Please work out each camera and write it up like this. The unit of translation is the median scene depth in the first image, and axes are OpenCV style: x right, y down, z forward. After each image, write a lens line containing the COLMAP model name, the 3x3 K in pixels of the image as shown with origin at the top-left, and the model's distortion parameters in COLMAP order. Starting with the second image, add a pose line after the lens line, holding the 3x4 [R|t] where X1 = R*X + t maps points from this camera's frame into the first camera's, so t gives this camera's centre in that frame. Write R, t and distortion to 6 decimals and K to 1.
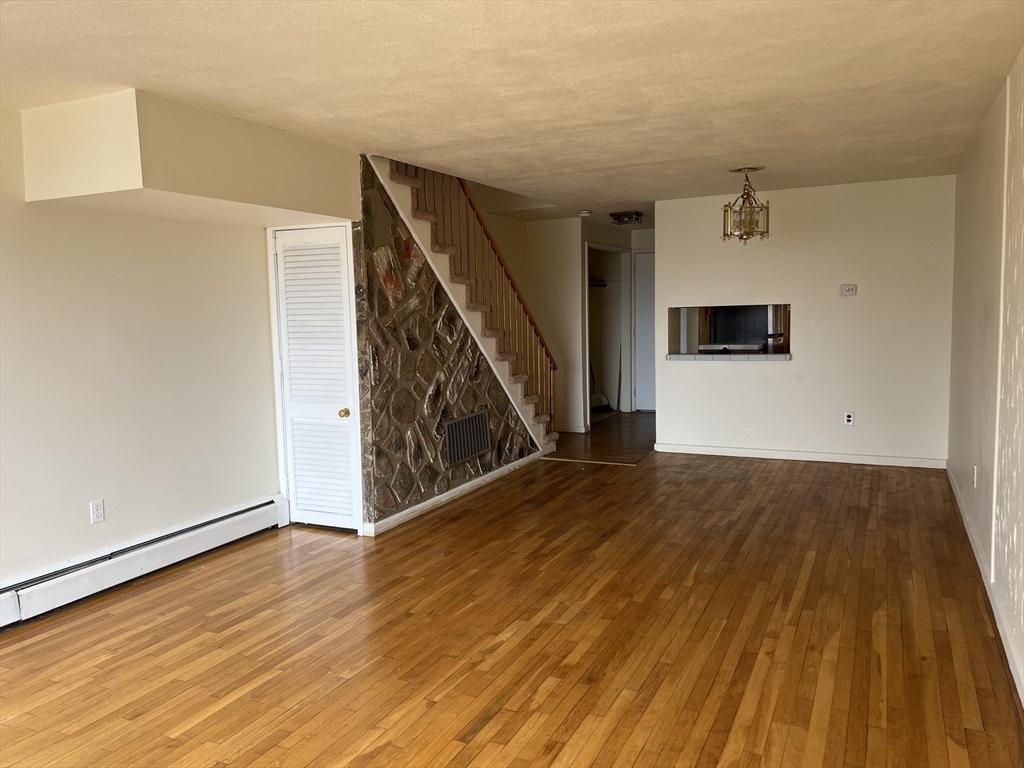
lens RADIAL K [[772.6, 0, 508.8], [0, 772.6, 382.6], [0, 0, 1]] dist [0.004925, -0.000392]
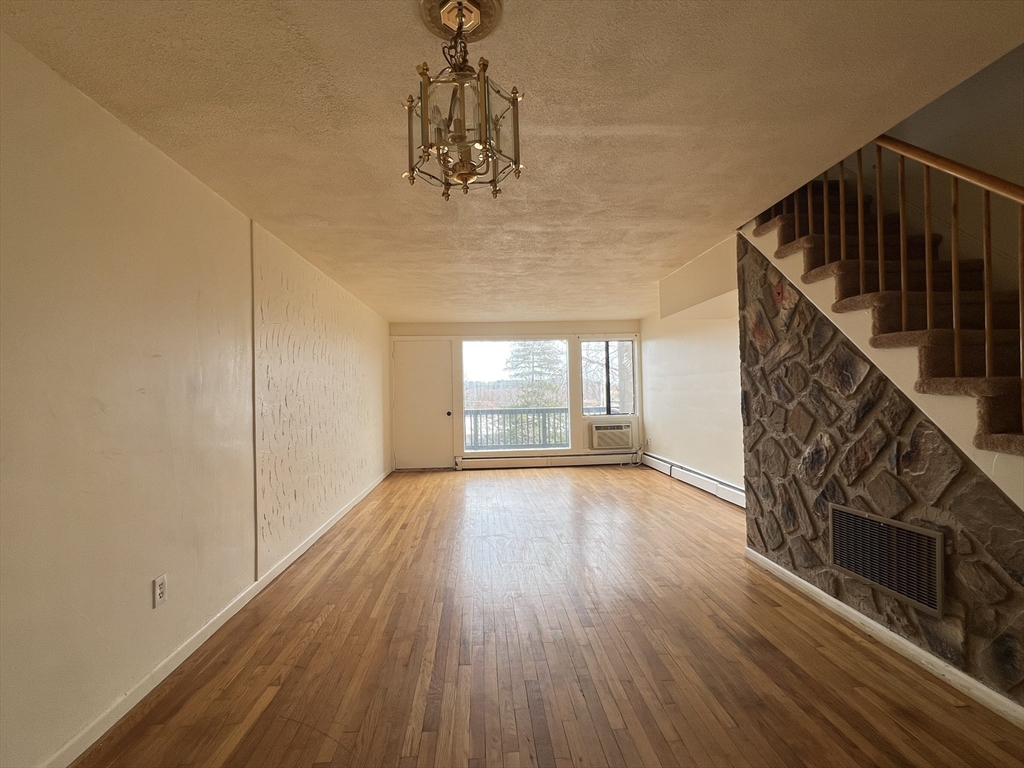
lens RADIAL K [[484.8, 0, 508.1], [0, 484.8, 391.5], [0, 0, 1]] dist [0.002475, 0.000117]
pose [[-0.871825, 0.045950, -0.487658, 0.441241], [0.000745, 0.995713, 0.092489, -0.105842], [0.489818, 0.080271, -0.868122, 1.330683]]
